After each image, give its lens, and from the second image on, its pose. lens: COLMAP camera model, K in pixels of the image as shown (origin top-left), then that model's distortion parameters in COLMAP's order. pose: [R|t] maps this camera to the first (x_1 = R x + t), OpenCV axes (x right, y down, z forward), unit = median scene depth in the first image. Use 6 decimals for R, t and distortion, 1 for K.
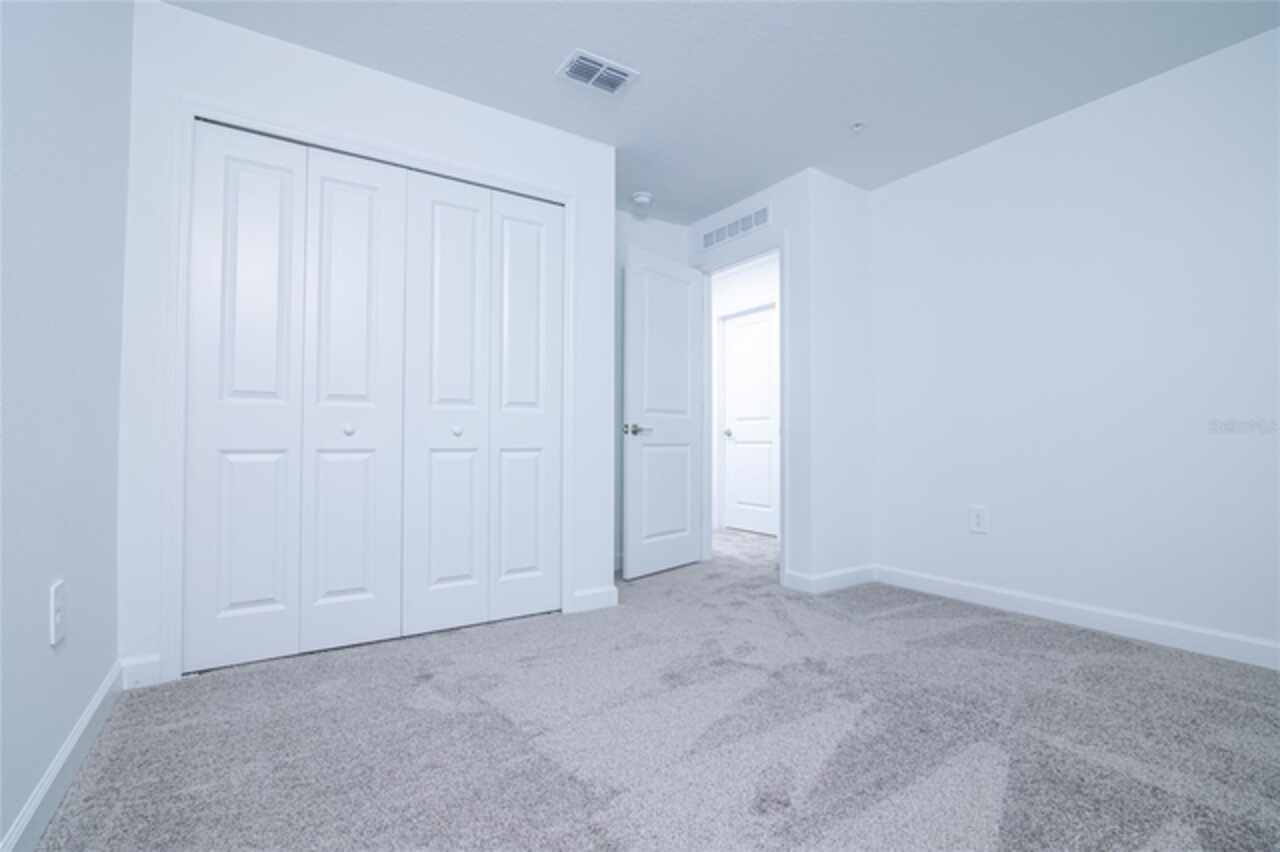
lens RADIAL K [[585.4, 0, 636.9], [0, 585.4, 429.9], [0, 0, 1]] dist [-0.017605, 0.000030]
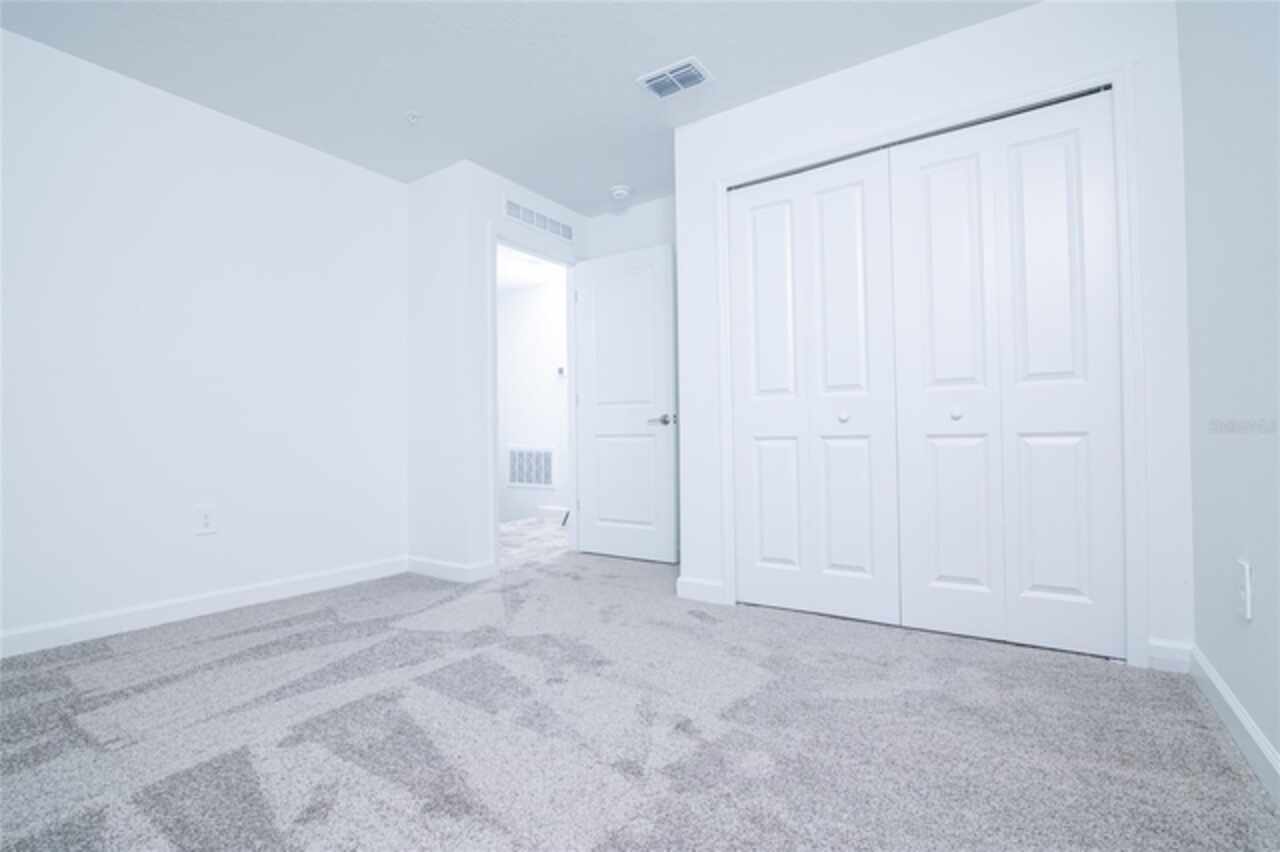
lens RADIAL K [[585.4, 0, 637.4], [0, 585.4, 428.9], [0, 0, 1]] dist [-0.017605, 0.000030]
pose [[0.388200, -0.015092, -0.921452, 0.295468], [0.039322, 0.999227, 0.000201, 0.005008], [0.920736, -0.036311, 0.388493, 0.197215]]
